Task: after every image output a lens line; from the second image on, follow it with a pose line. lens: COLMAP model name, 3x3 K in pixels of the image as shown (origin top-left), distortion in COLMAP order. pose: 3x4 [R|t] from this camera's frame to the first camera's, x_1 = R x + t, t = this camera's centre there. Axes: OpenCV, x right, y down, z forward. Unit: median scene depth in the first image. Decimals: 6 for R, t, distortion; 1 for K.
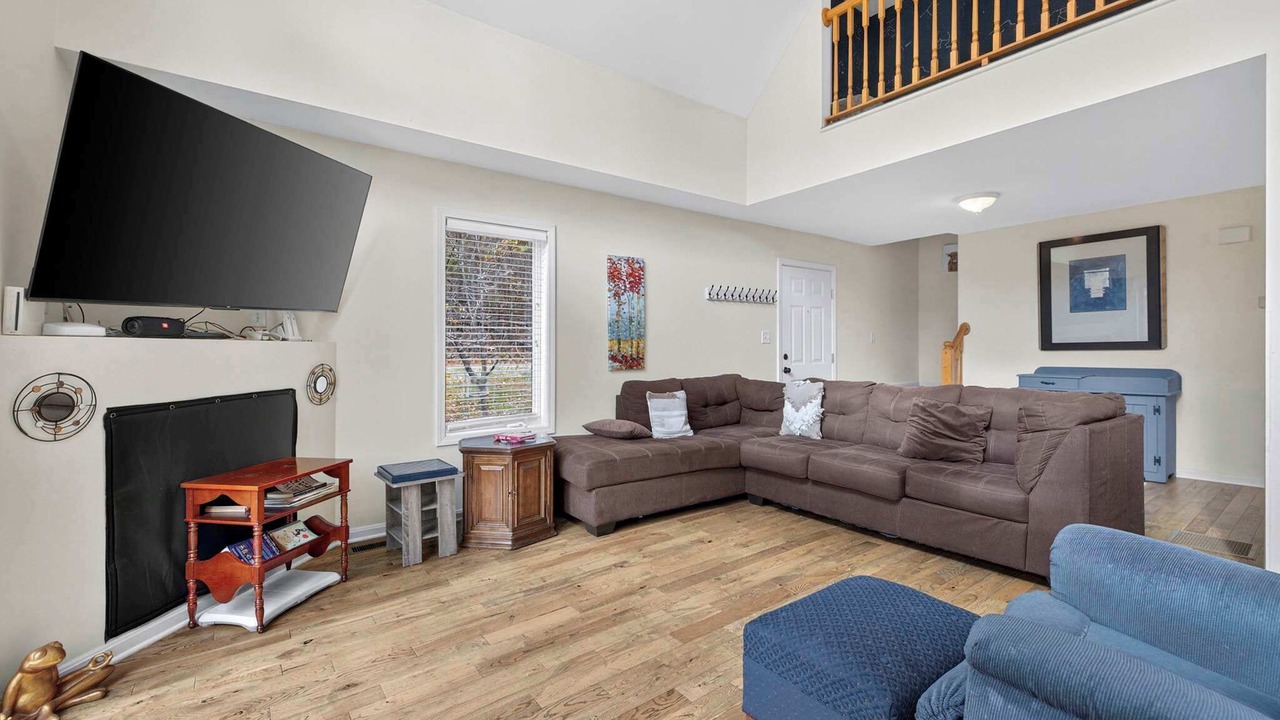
lens RADIAL K [[532.4, 0, 635.6], [0, 532.4, 354.5], [0, 0, 1]] dist [0.002387, 0.000361]
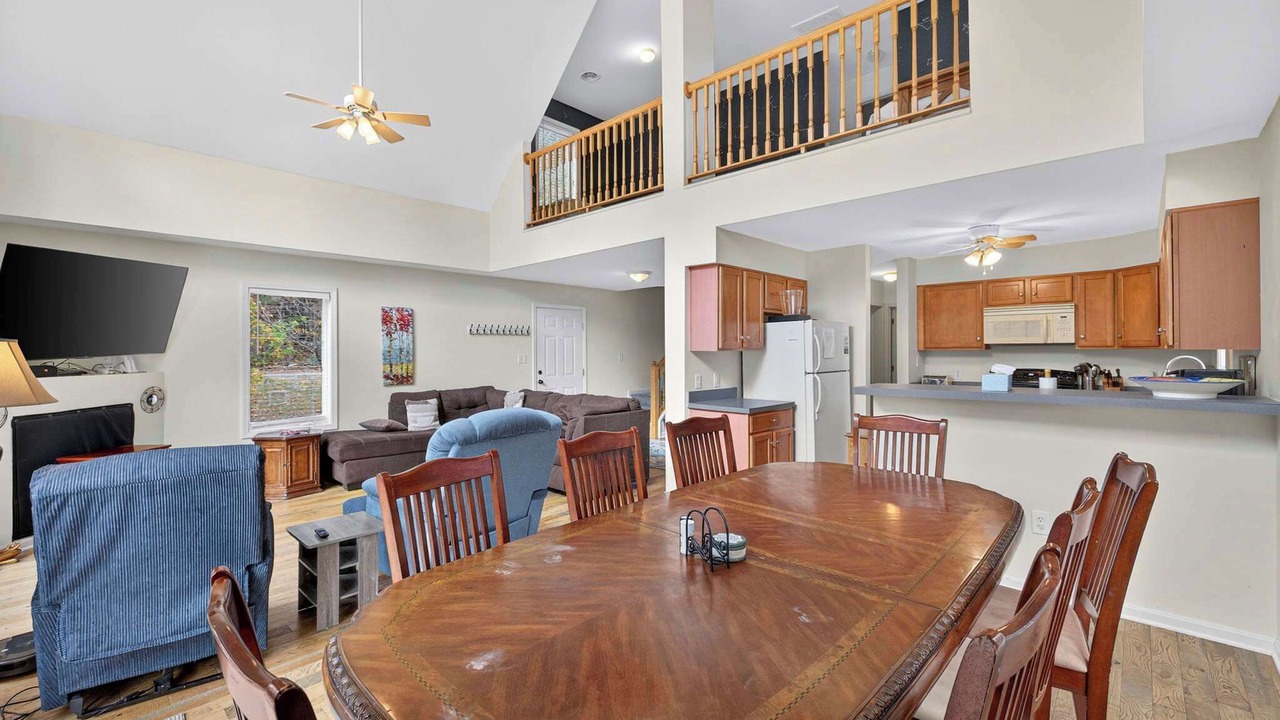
lens RADIAL K [[532.4, 0, 635.6], [0, 532.4, 354.5], [0, 0, 1]] dist [0.002387, 0.000361]
pose [[0.984883, 0.000522, 0.173221, 0.403037], [-0.000120, 0.999997, -0.002331, -0.054963], [-0.173221, 0.002275, 0.984880, -0.593267]]
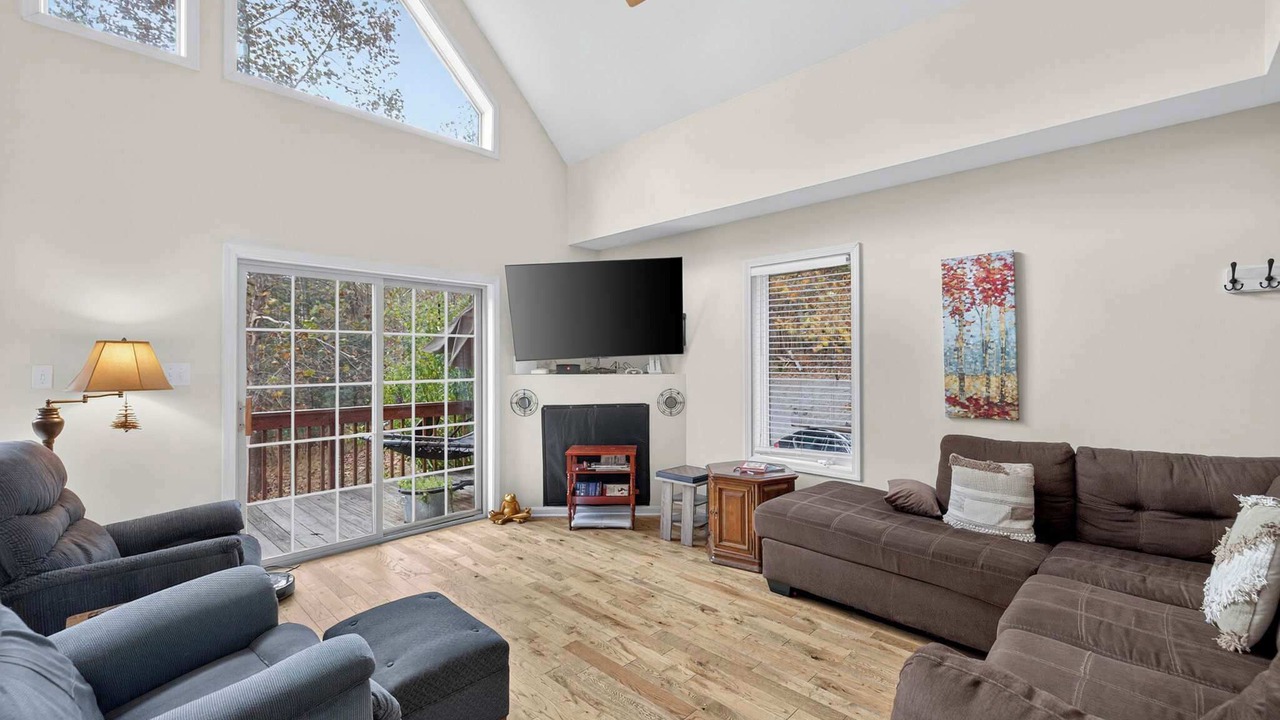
lens RADIAL K [[539.3, 0, 627.1], [0, 539.3, 358.3], [0, 0, 1]] dist [0.000483, -0.000405]
pose [[0.147050, 0.007284, -0.989102, 0.657089], [-0.003256, 0.999971, 0.006880, -0.057405], [0.989124, 0.002209, 0.147069, 0.486393]]
